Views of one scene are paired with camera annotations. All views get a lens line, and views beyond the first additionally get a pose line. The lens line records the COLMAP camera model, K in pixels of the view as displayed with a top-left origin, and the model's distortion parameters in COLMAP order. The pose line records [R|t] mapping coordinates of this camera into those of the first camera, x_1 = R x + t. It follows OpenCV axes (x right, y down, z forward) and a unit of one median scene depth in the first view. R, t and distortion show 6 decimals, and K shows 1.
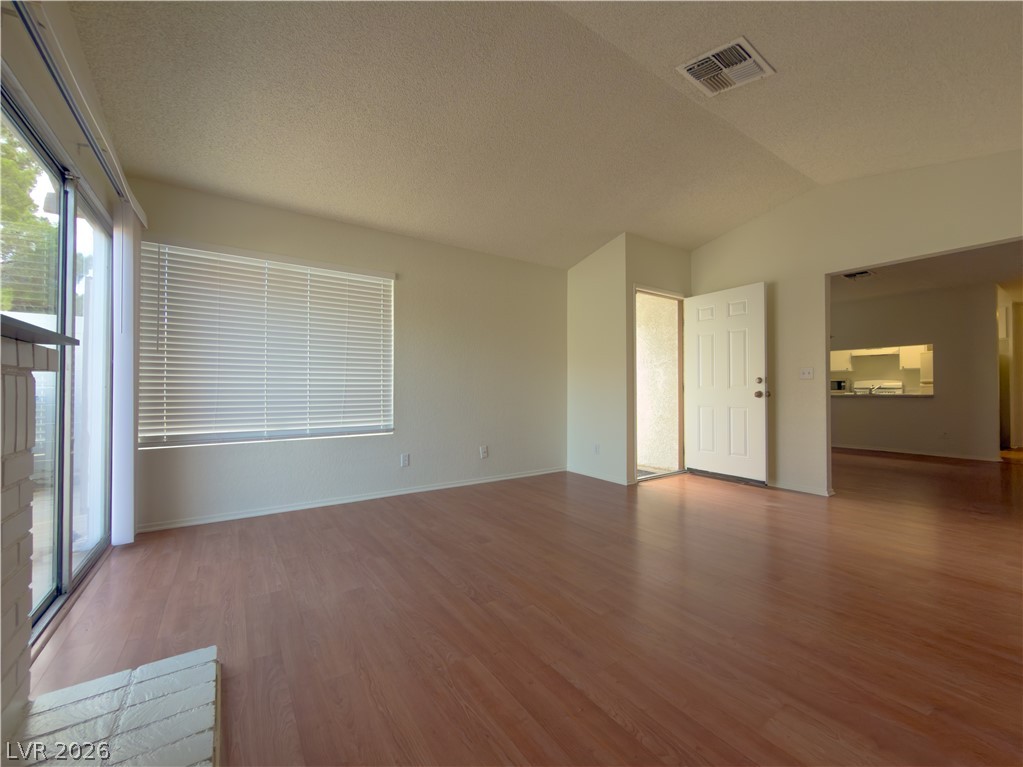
lens RADIAL K [[410.0, 0, 516.1], [0, 410.0, 385.5], [0, 0, 1]] dist [-0.001345, -0.000606]
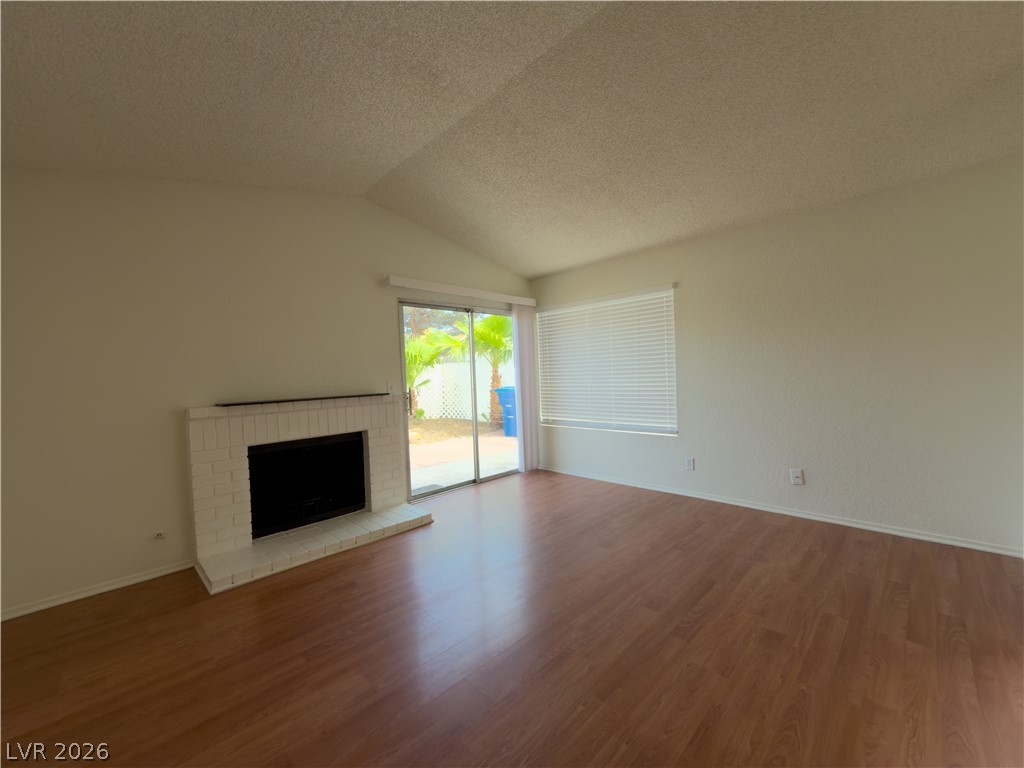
lens RADIAL K [[410.4, 0, 513.0], [0, 410.4, 383.2], [0, 0, 1]] dist [-0.001345, -0.000606]
pose [[0.178700, 0.012772, -0.983821, 0.664183], [0.049027, 0.998558, 0.021868, -0.062937], [0.982681, -0.052142, 0.177816, 0.405760]]
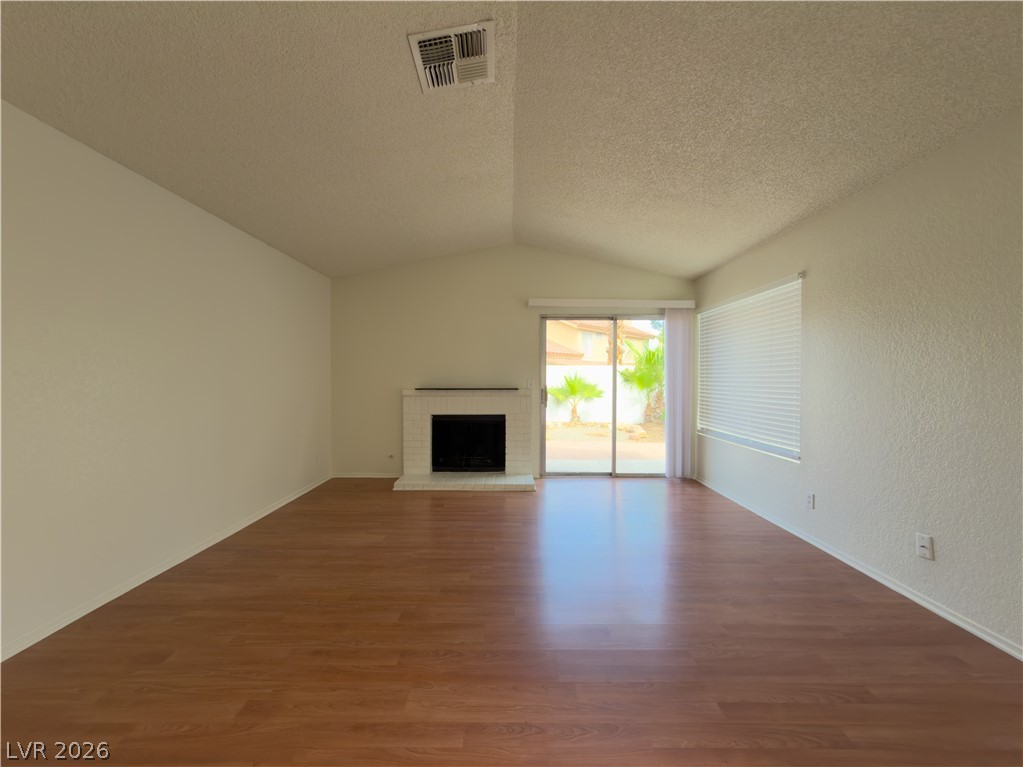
lens RADIAL K [[410.0, 0, 509.8], [0, 410.0, 382.1], [0, 0, 1]] dist [-0.001345, -0.000606]
pose [[-0.567984, 0.002428, -0.823036, 0.733811], [0.004867, 0.999988, -0.000409, -0.052065], [0.823025, -0.004238, -0.567989, 0.994756]]
